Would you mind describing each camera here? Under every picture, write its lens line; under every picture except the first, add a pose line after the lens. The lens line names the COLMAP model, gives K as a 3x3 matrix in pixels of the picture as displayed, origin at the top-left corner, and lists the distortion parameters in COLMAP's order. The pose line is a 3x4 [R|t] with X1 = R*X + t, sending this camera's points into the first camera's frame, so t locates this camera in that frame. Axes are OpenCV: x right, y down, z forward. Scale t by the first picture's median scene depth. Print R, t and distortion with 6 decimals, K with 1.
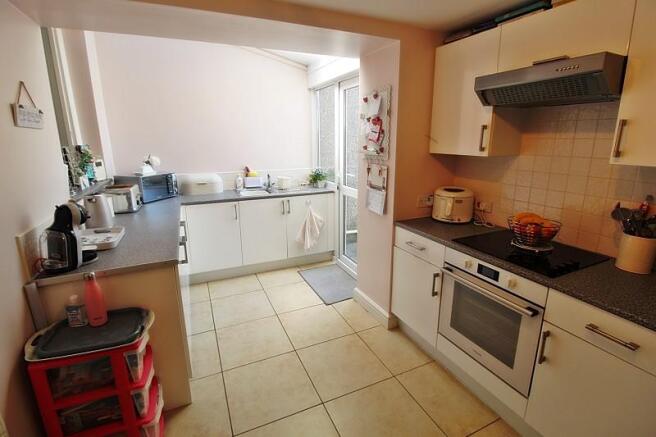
lens RADIAL K [[307.0, 0, 332.3], [0, 307.0, 210.2], [0, 0, 1]] dist [0.002376, -0.011442]
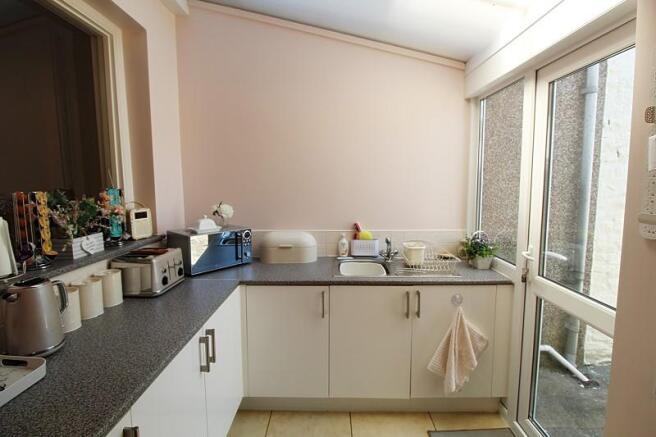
lens RADIAL K [[307.0, 0, 332.3], [0, 307.0, 210.2], [0, 0, 1]] dist [0.002376, -0.011442]
pose [[0.903439, 0.040347, -0.426815, -0.053105], [-0.099104, 0.988251, -0.116355, -0.093260], [0.417105, 0.147419, 0.896823, 0.417422]]
